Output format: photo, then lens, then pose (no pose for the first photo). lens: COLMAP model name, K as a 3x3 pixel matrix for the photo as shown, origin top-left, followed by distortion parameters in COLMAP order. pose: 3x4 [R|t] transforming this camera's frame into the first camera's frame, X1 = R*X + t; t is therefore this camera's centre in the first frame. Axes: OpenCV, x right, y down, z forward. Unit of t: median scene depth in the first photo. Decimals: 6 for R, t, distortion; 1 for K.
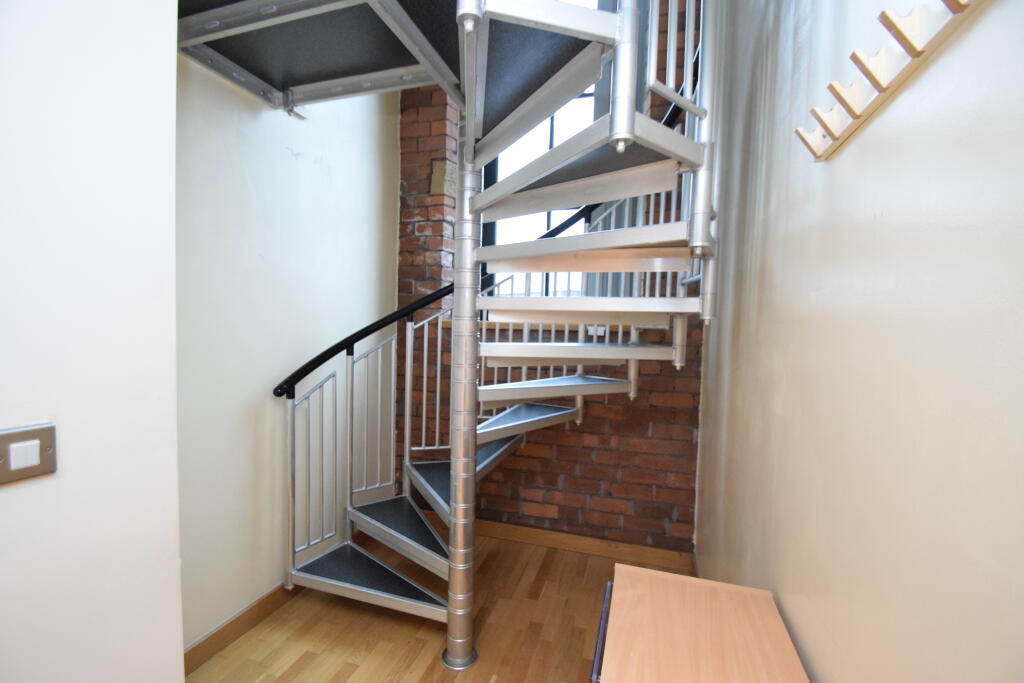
lens RADIAL K [[440.0, 0, 508.4], [0, 440.0, 353.2], [0, 0, 1]] dist [0.001953, 0.000058]
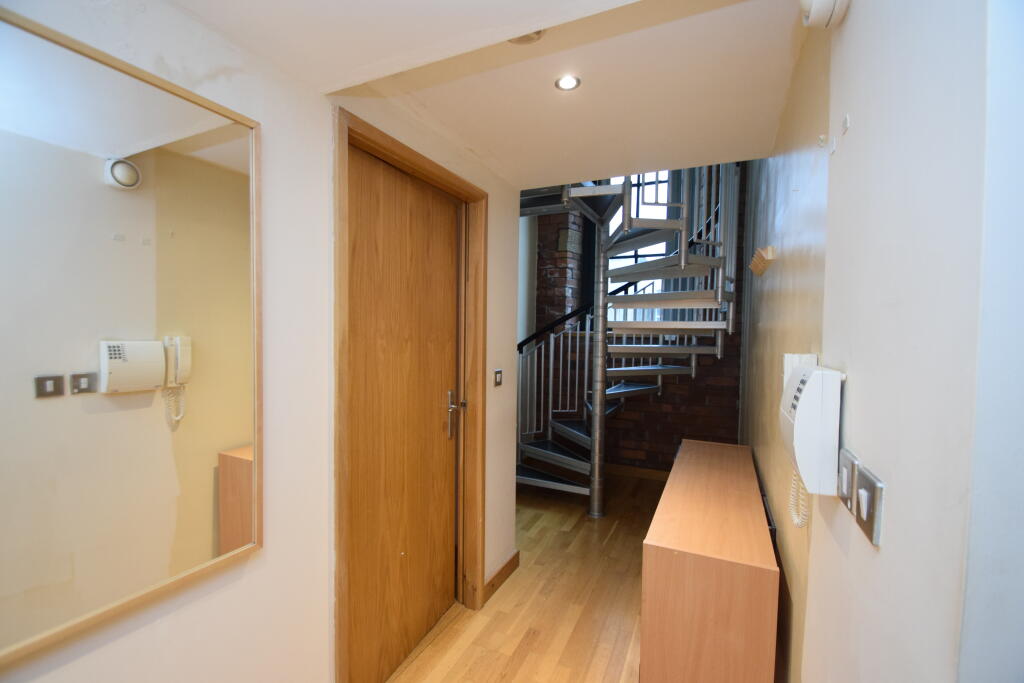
lens RADIAL K [[440.0, 0, 508.4], [0, 440.0, 353.2], [0, 0, 1]] dist [0.001953, 0.000058]
pose [[0.989394, -0.005735, -0.145140, -0.147763], [0.004010, 0.999918, -0.012174, 0.022490], [0.145198, 0.011463, 0.989336, -0.653395]]
